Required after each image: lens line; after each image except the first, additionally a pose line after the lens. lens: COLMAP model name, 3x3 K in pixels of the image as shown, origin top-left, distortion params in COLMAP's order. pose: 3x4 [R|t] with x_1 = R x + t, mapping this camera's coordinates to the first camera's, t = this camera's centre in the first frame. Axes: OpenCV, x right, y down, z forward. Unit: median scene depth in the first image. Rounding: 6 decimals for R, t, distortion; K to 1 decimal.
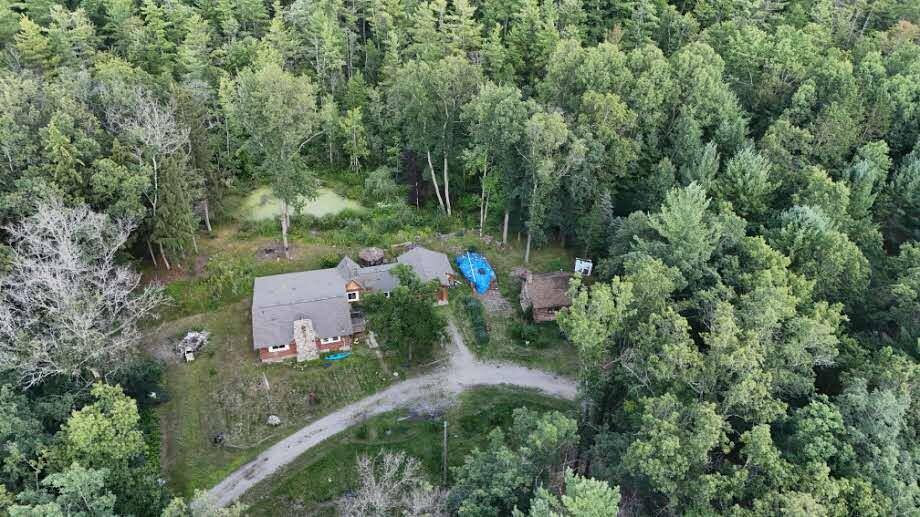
lens RADIAL K [[673.7, 0, 462.3], [0, 673.7, 257.9], [0, 0, 1]] dist [0.101153, -0.125405]
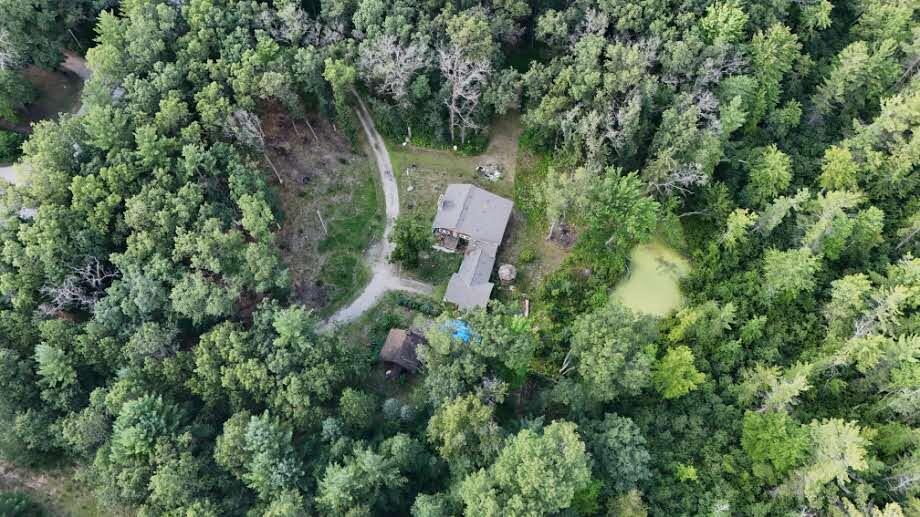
lens RADIAL K [[673.7, 0, 462.3], [0, 673.7, 257.9], [0, 0, 1]] dist [0.101153, -0.125405]
pose [[-0.537661, 0.733286, -0.416189, 0.570342], [-0.480226, 0.139400, 0.865997, -1.412591], [0.693040, 0.665477, 0.277193, 0.650130]]
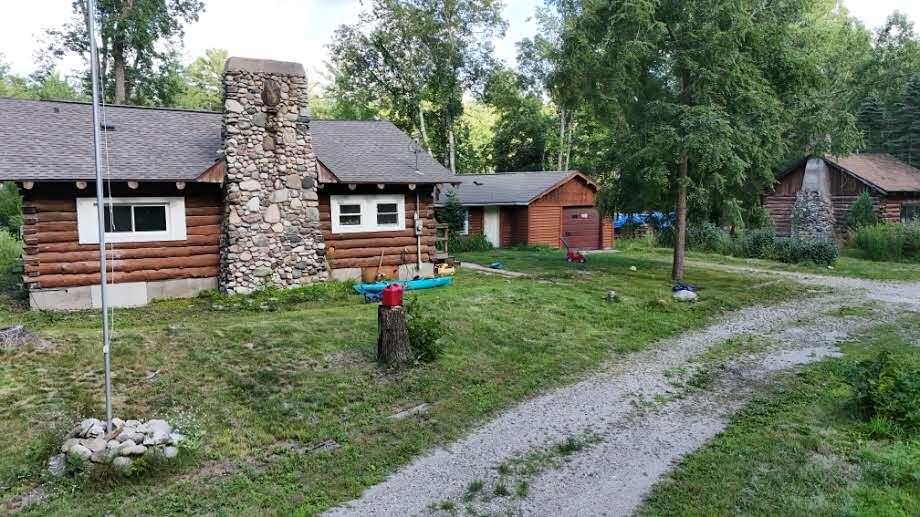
lens RADIAL K [[673.7, 0, 462.3], [0, 673.7, 257.9], [0, 0, 1]] dist [0.101153, -0.125405]
pose [[0.957120, -0.045239, 0.286136, -0.238468], [0.179848, 0.867121, -0.464495, 0.255964], [-0.227102, 0.496039, 0.838075, 0.823759]]
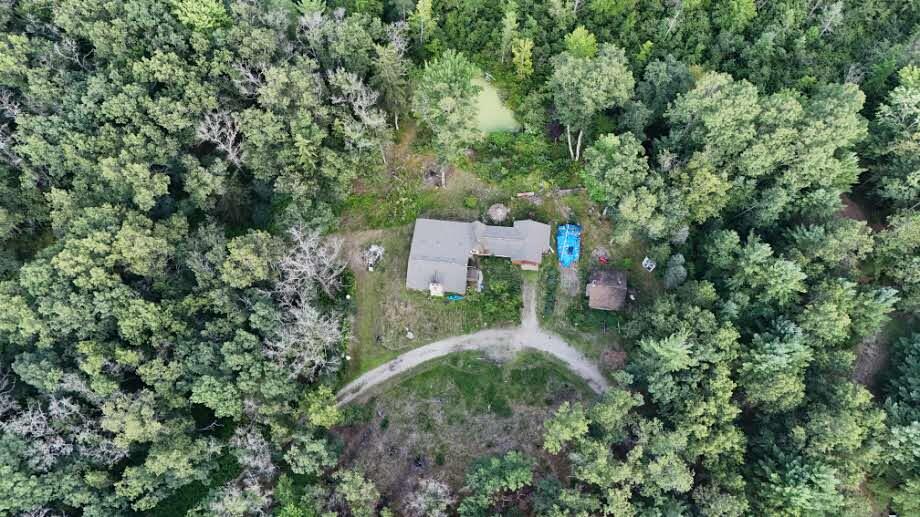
lens RADIAL K [[673.7, 0, 462.3], [0, 673.7, 257.9], [0, 0, 1]] dist [0.101153, -0.125405]
pose [[0.934162, 0.319220, -0.159498, 0.056489], [-0.163626, 0.780379, 0.603519, -0.915844], [0.317124, -0.537687, 0.781233, -0.185528]]
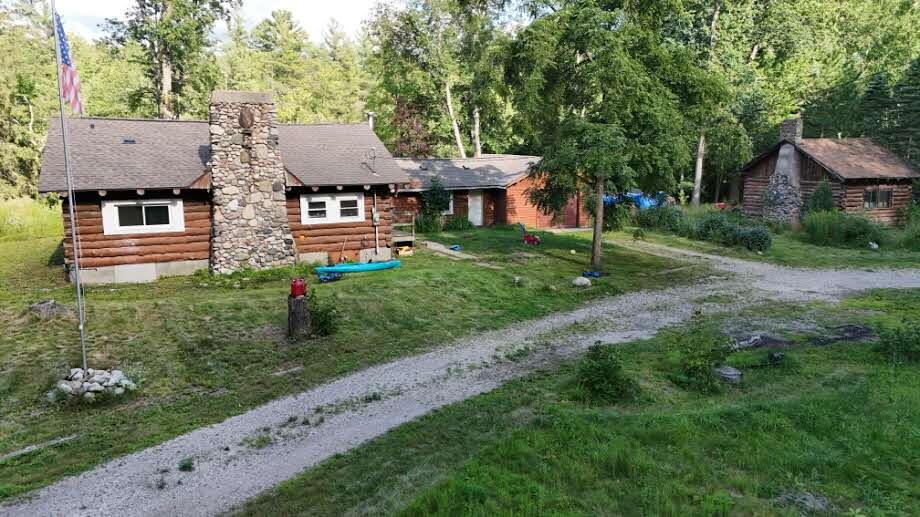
lens RADIAL K [[673.7, 0, 462.3], [0, 673.7, 257.9], [0, 0, 1]] dist [0.101153, -0.125405]
pose [[0.982274, -0.043223, 0.182398, -0.199750], [0.117165, 0.901124, -0.417430, 0.275985], [-0.146321, 0.431401, 0.890215, 0.759243]]
